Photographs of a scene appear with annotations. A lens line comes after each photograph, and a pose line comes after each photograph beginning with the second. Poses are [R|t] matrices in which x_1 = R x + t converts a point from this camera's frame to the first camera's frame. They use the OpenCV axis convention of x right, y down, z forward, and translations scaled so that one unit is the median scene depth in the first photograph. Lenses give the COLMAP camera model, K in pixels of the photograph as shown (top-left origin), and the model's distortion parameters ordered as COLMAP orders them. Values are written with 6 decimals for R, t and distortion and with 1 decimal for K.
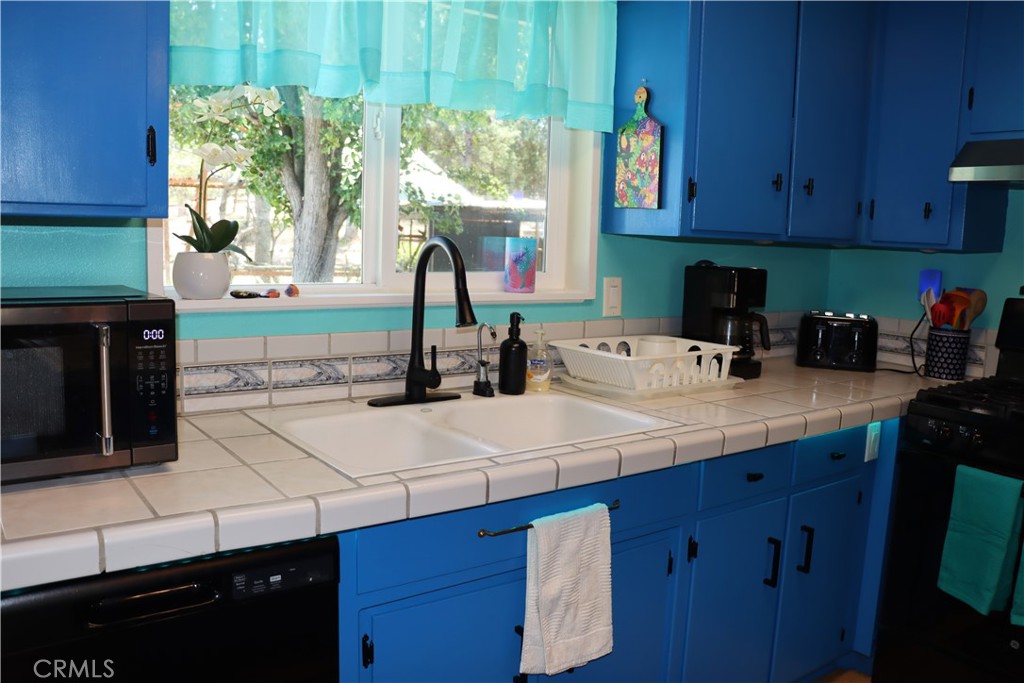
lens RADIAL K [[826.8, 0, 512.0], [0, 826.8, 341.5], [0, 0, 1]] dist [-0.135495, 0.001869]
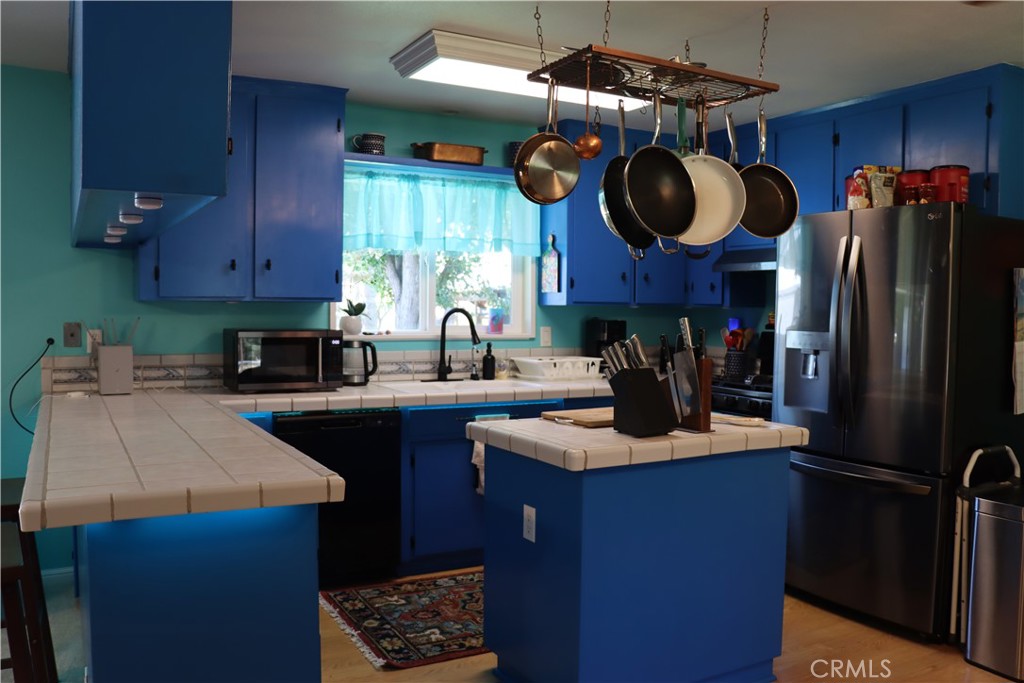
lens RADIAL K [[826.8, 0, 512.0], [0, 826.8, 341.5], [0, 0, 1]] dist [-0.135495, 0.001869]
pose [[0.992133, -0.021297, -0.123362, 0.321651], [0.009453, 0.995354, -0.095814, 0.166517], [0.124829, 0.093894, 0.987725, -1.103989]]
